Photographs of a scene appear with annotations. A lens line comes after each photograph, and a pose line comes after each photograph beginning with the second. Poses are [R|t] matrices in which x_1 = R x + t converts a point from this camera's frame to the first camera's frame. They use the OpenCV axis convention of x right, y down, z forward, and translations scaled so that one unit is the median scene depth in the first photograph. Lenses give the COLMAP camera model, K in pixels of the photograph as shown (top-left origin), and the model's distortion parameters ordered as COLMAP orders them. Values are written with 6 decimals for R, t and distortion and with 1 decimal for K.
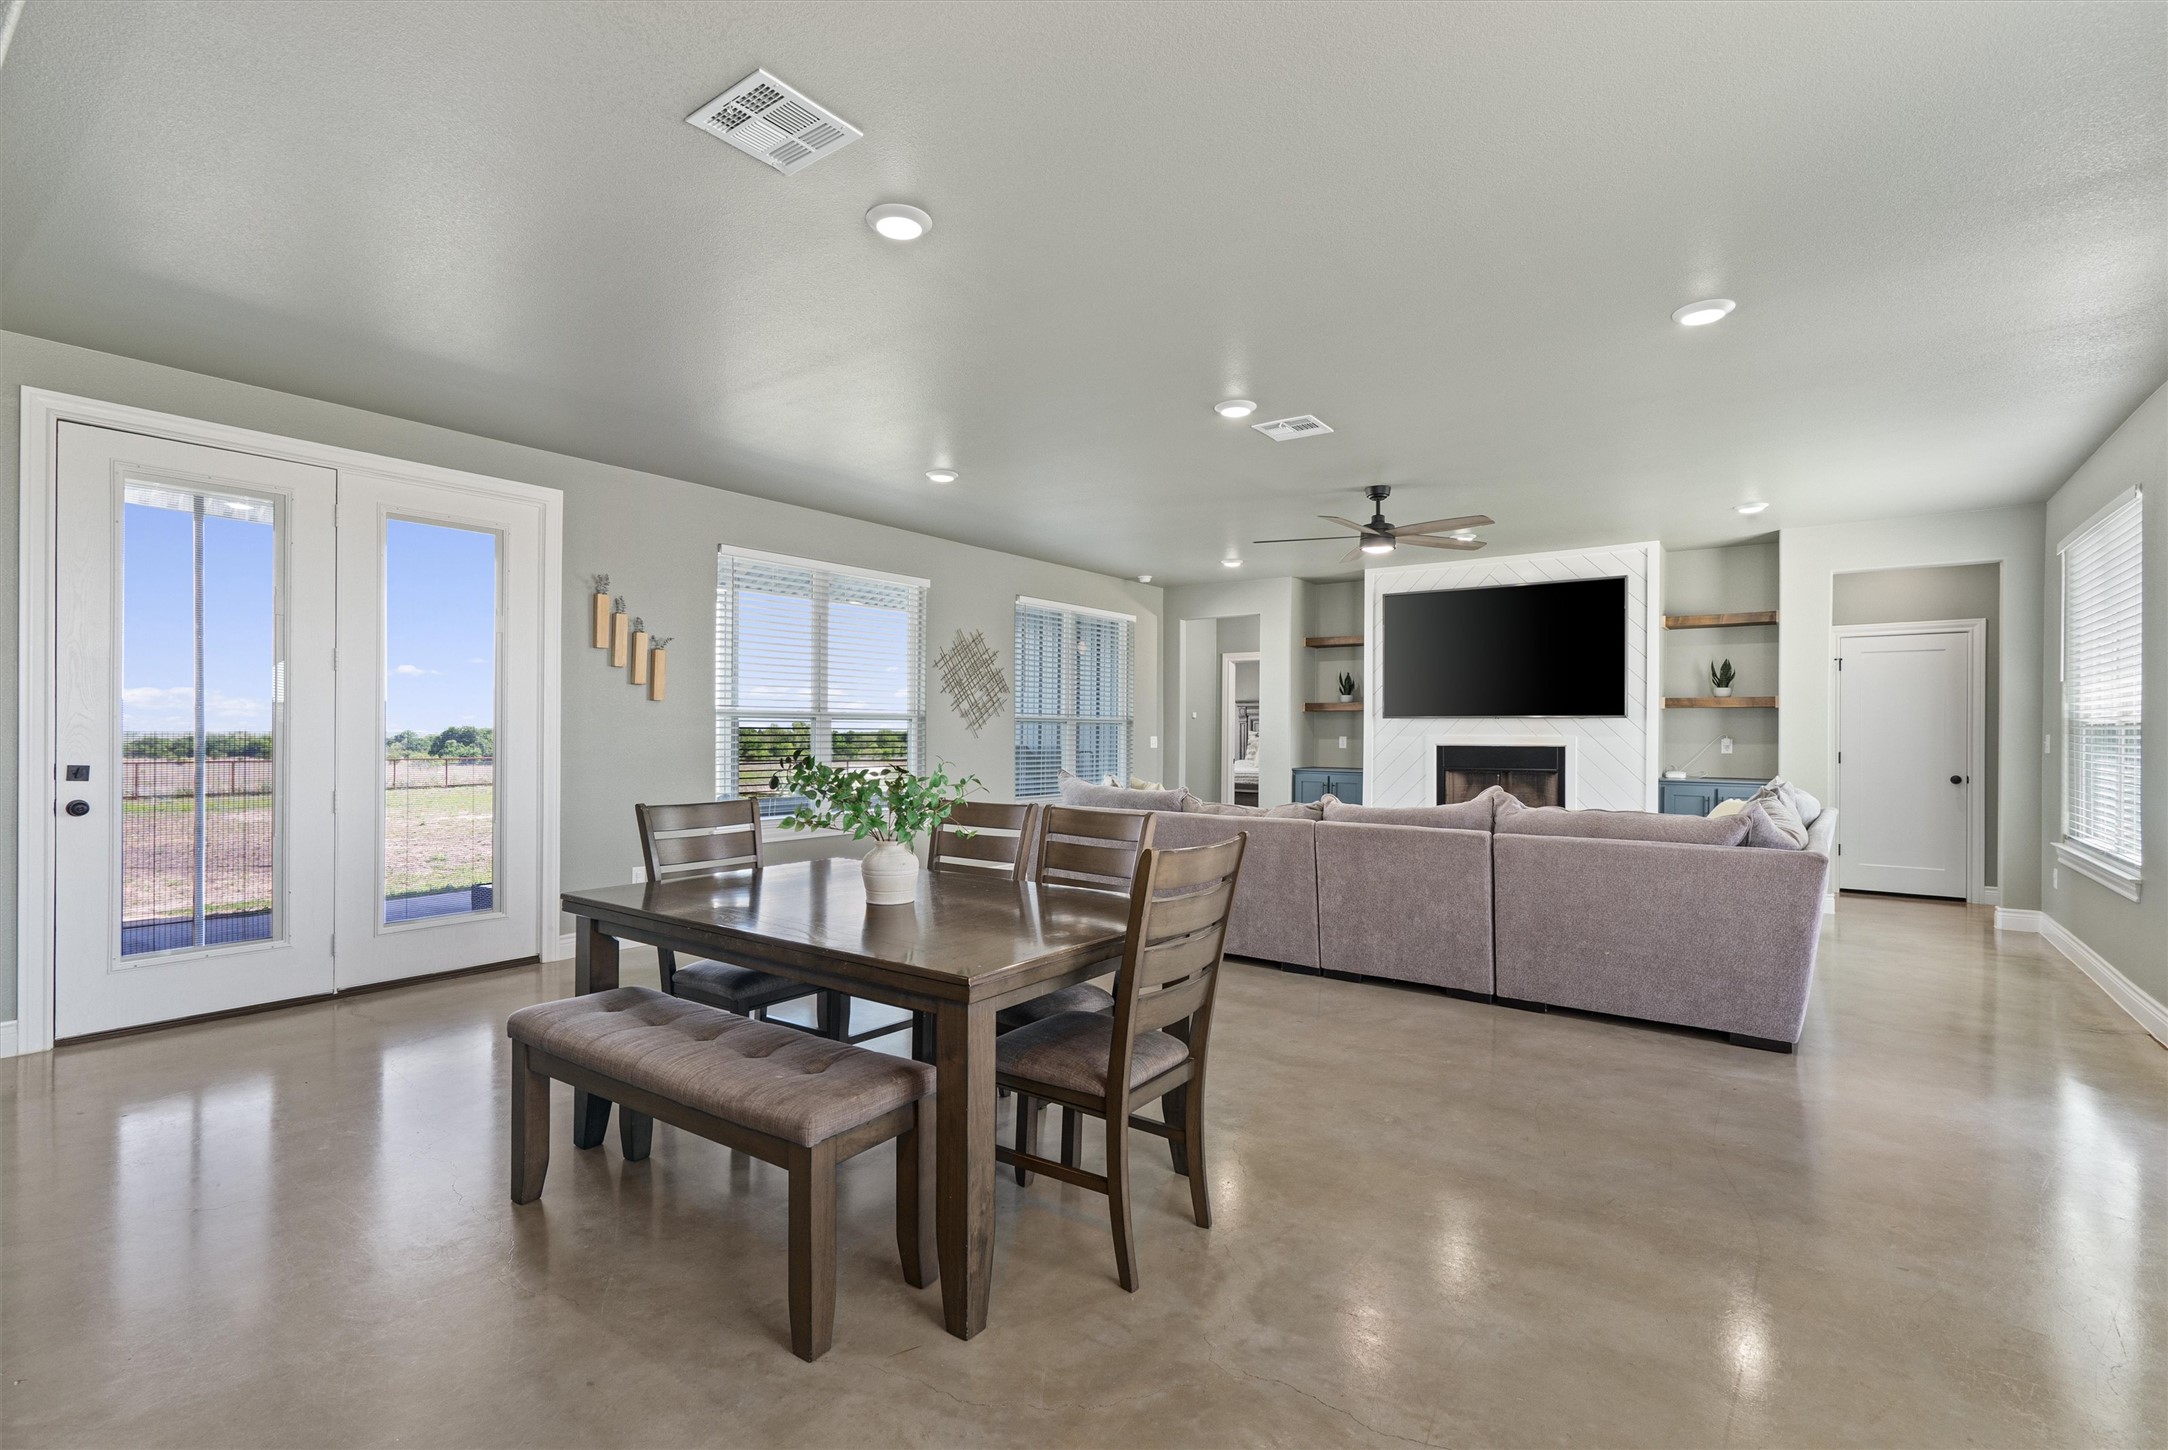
lens RADIAL K [[996.6, 0, 1082.8], [0, 996.6, 731.0], [0, 0, 1]] dist [-0.002080, -0.000060]
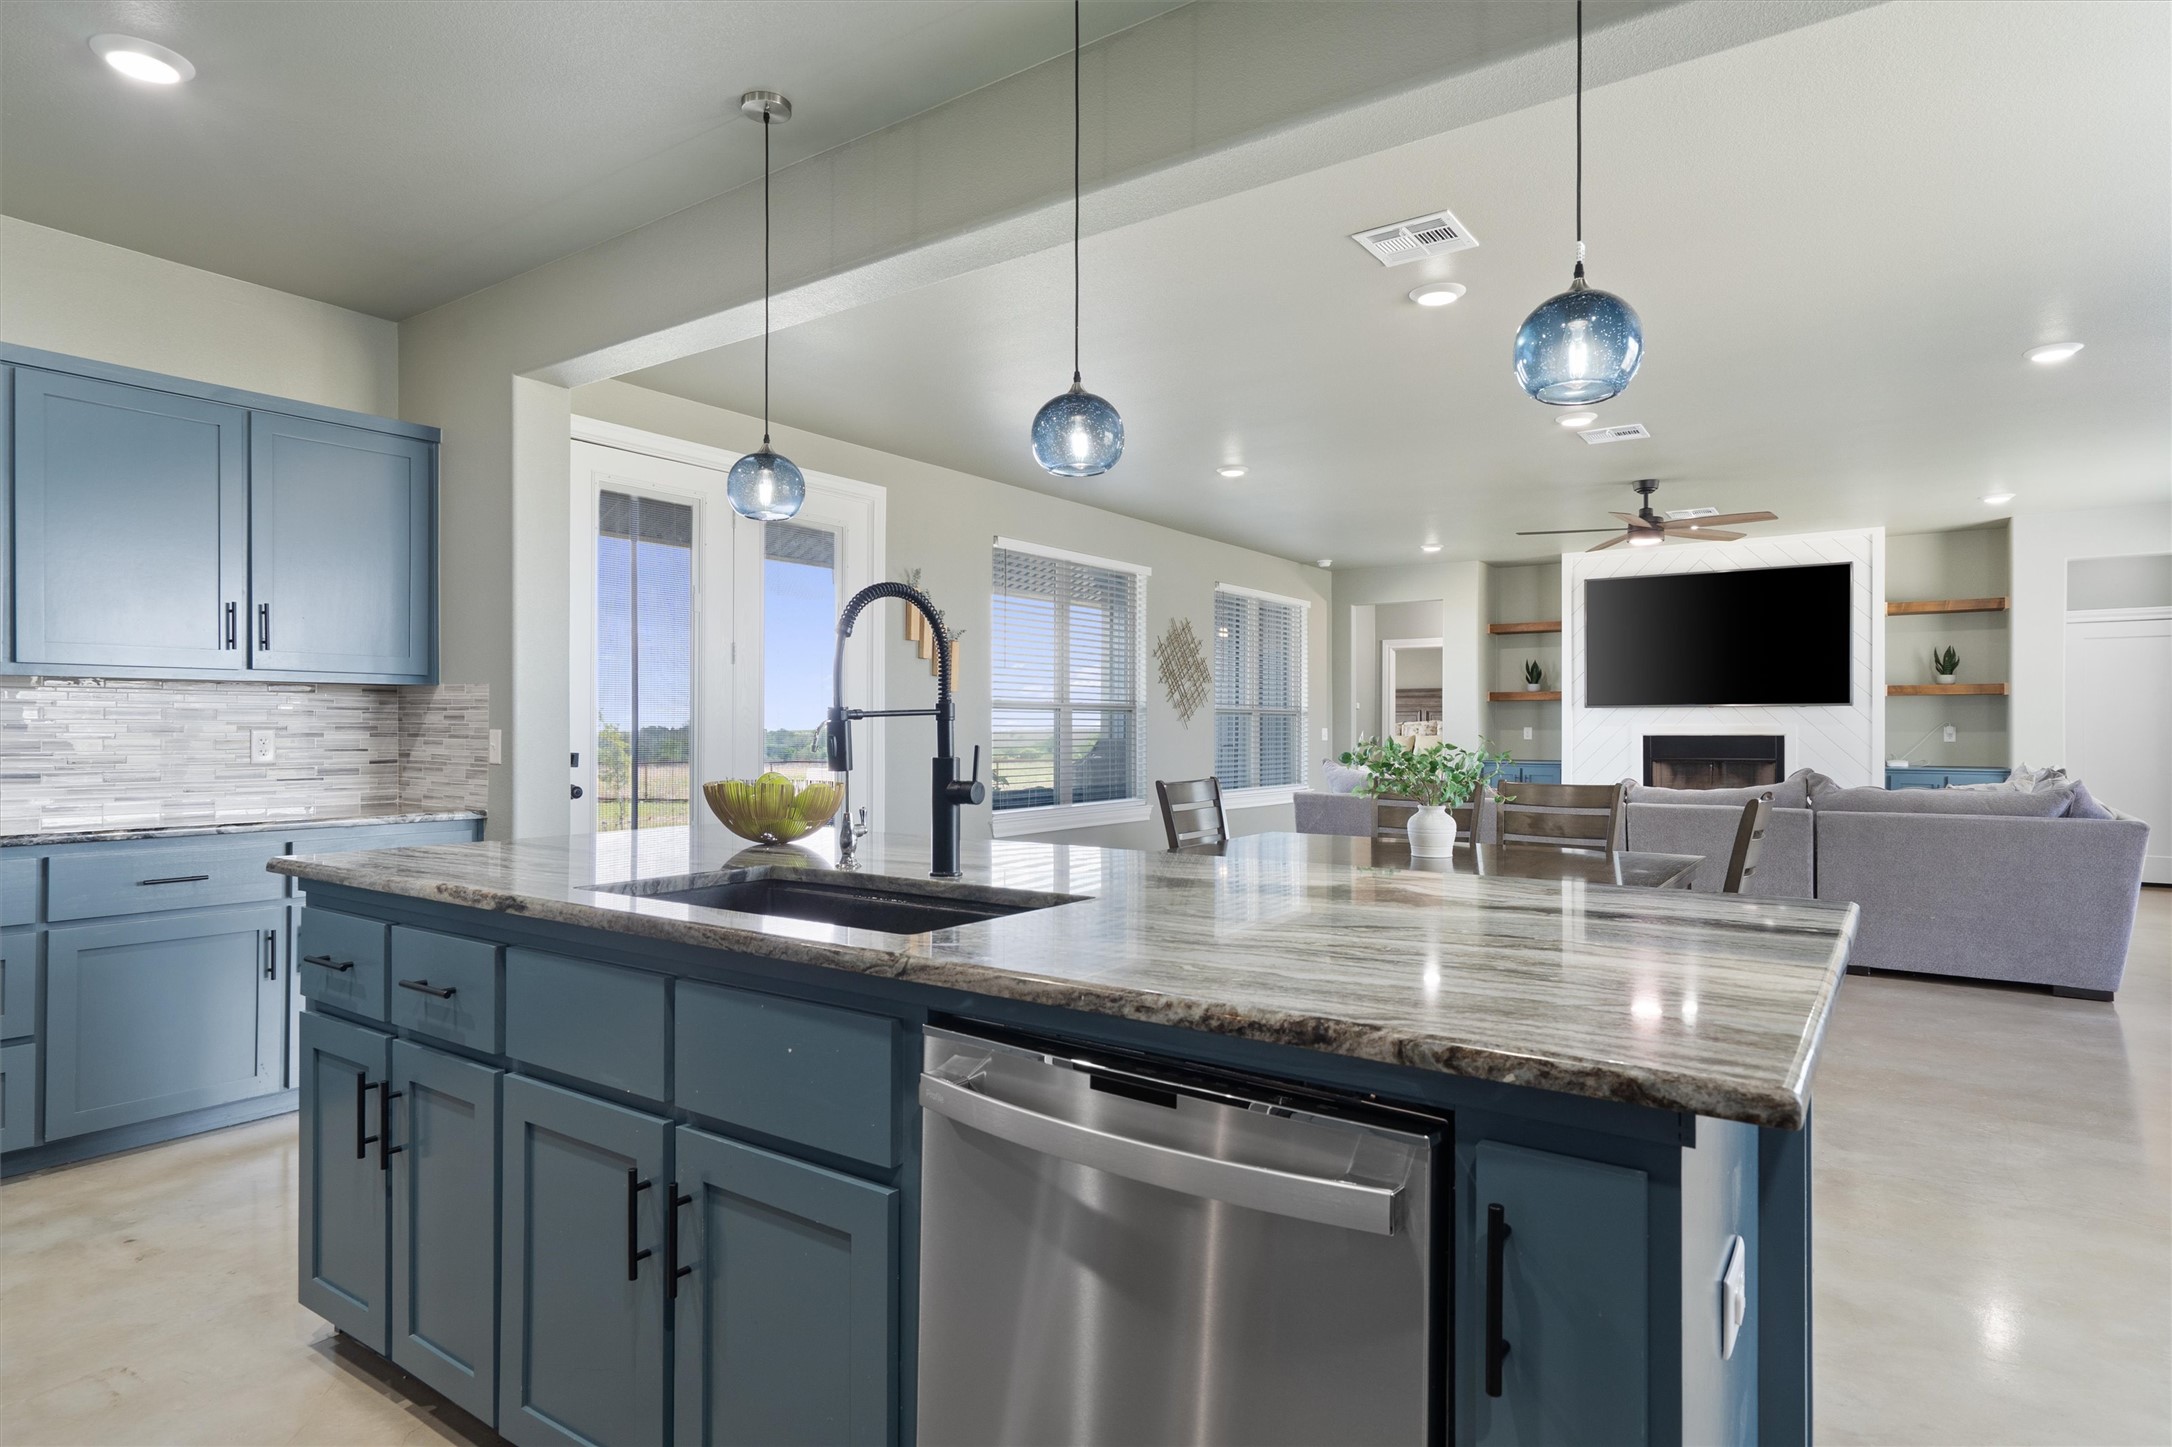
lens RADIAL K [[1182.8, 0, 1086.0], [0, 1182.8, 723.5], [0, 0, 1]] dist [0.006049, 0.000521]
pose [[0.999733, -0.004701, 0.022615, -0.237957], [0.004786, 0.999982, -0.003722, 0.005103], [-0.022598, 0.003829, 0.999737, -0.157755]]
